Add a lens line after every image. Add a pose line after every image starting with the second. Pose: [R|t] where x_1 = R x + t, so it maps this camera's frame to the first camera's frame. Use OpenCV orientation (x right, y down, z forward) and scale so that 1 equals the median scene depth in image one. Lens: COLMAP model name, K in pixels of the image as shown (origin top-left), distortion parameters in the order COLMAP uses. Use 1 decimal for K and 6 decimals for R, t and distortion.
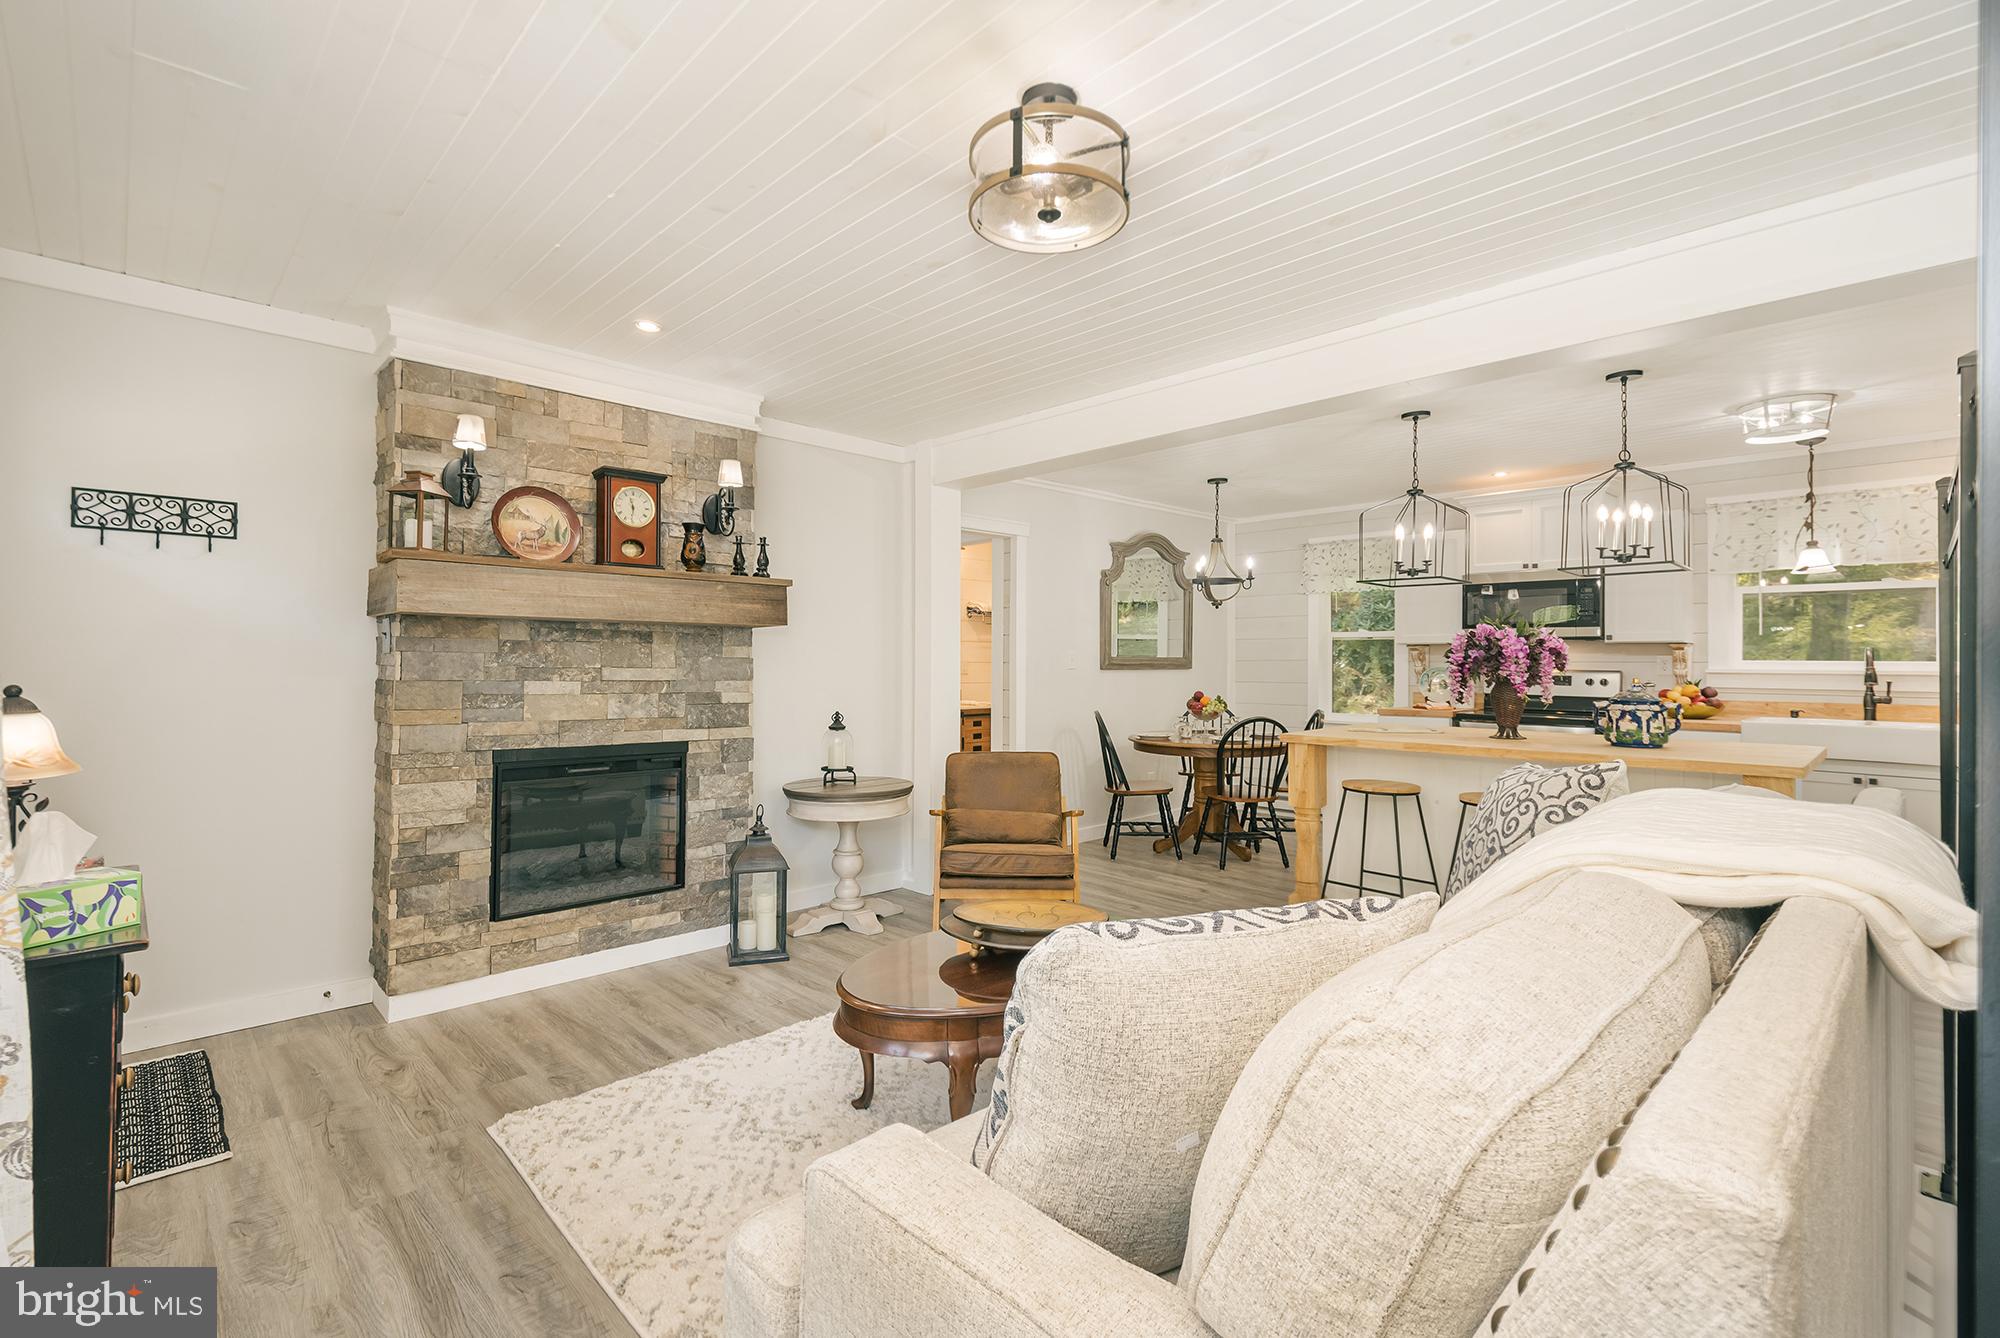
lens RADIAL K [[878.2, 0, 989.1], [0, 878.2, 661.9], [0, 0, 1]] dist [0.005463, -0.000684]
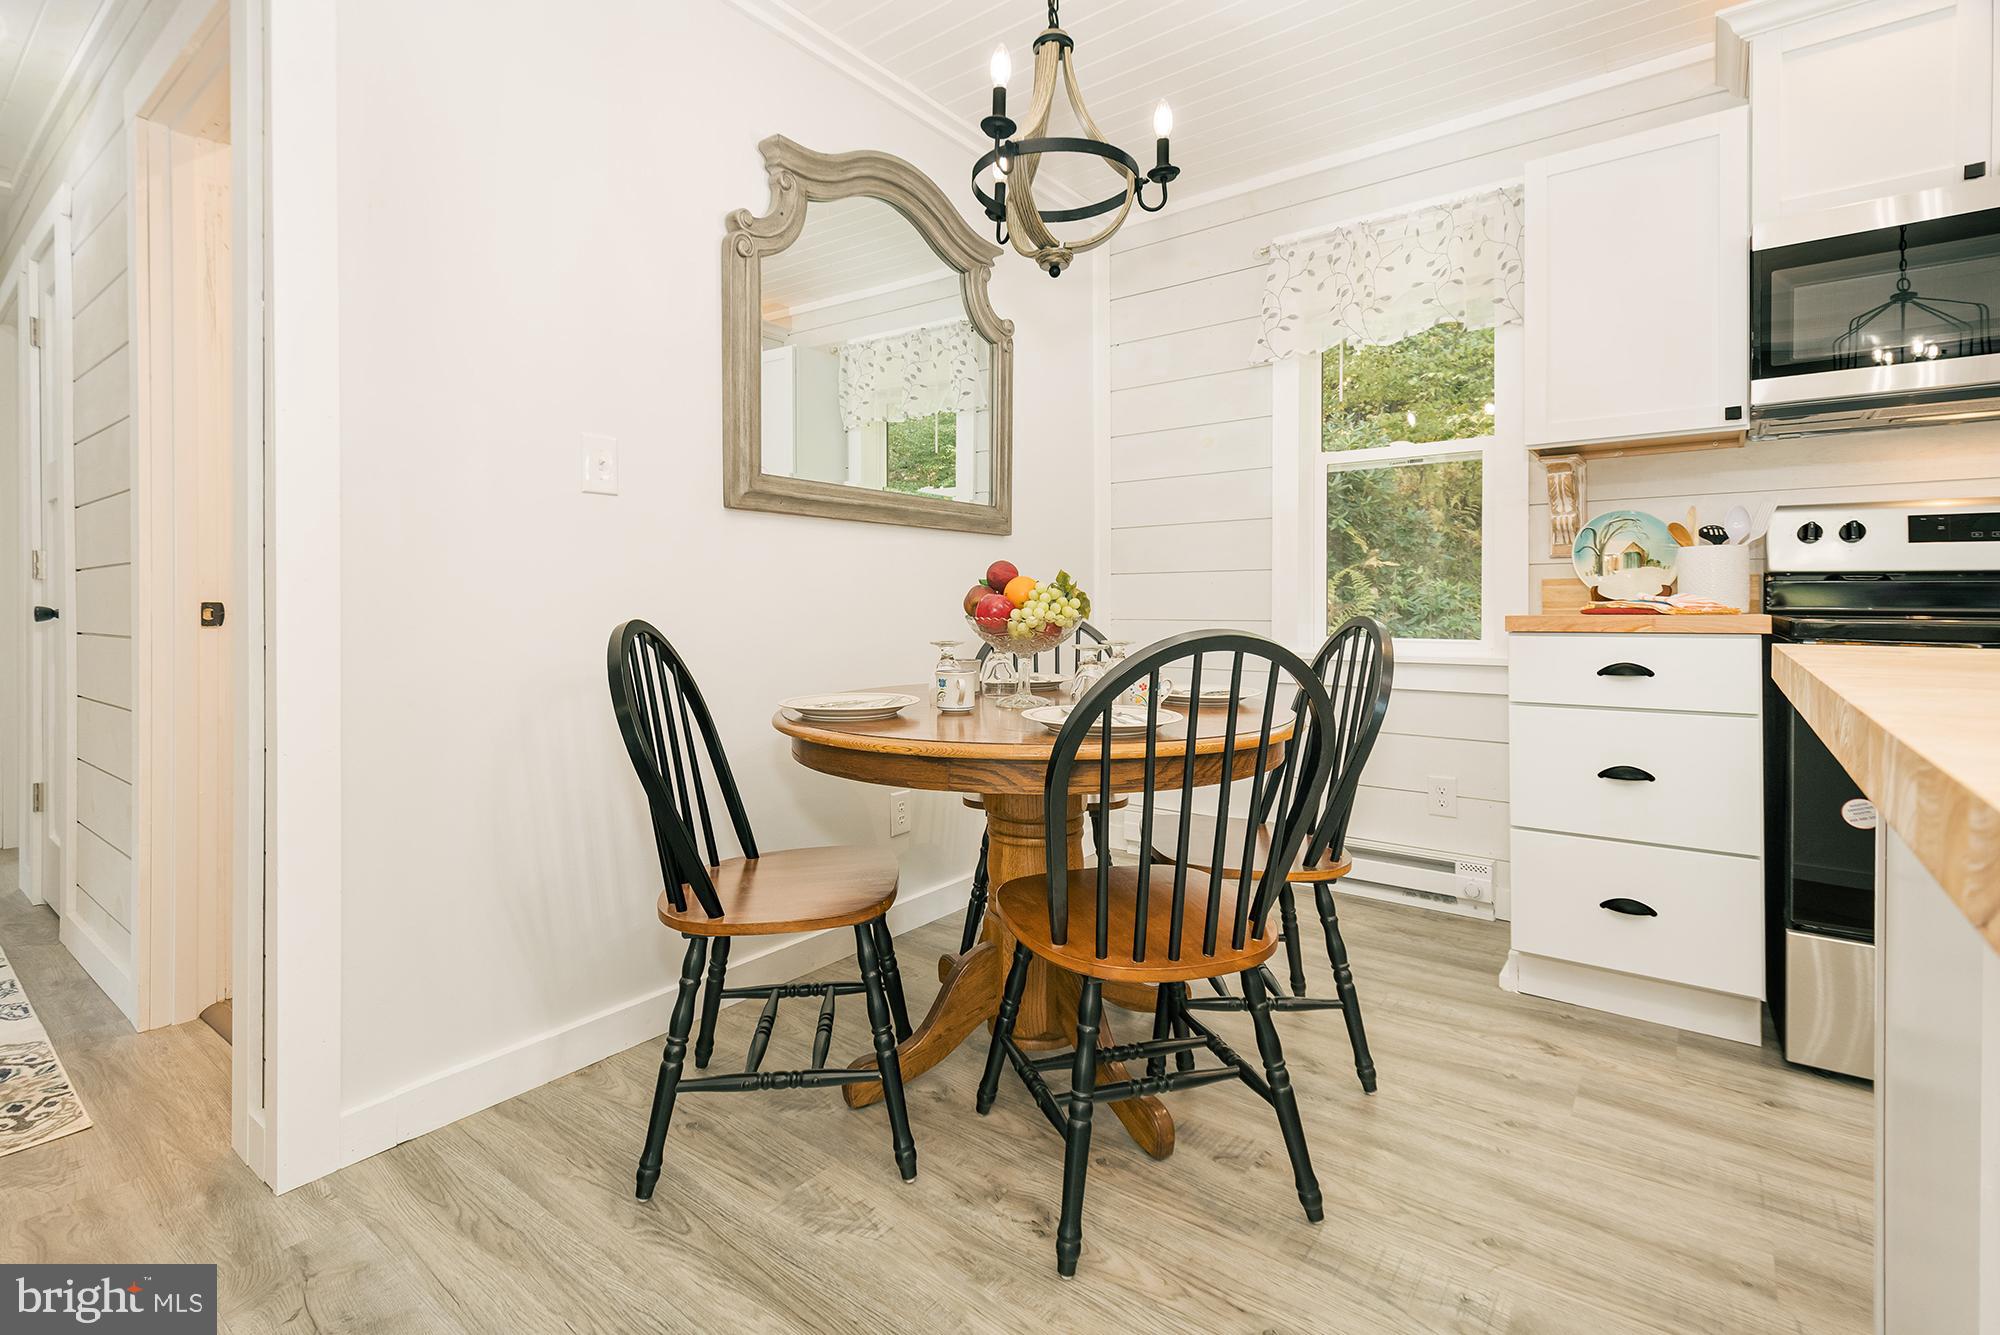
lens RADIAL K [[904.7, 0, 1010.1], [0, 904.7, 609.9], [0, 0, 1]] dist [0.012316, -0.001368]
pose [[0.985711, -0.001179, 0.168439, 0.193727], [0.000983, 0.999999, 0.001248, 0.052291], [-0.168440, -0.001065, 0.985711, 0.705855]]
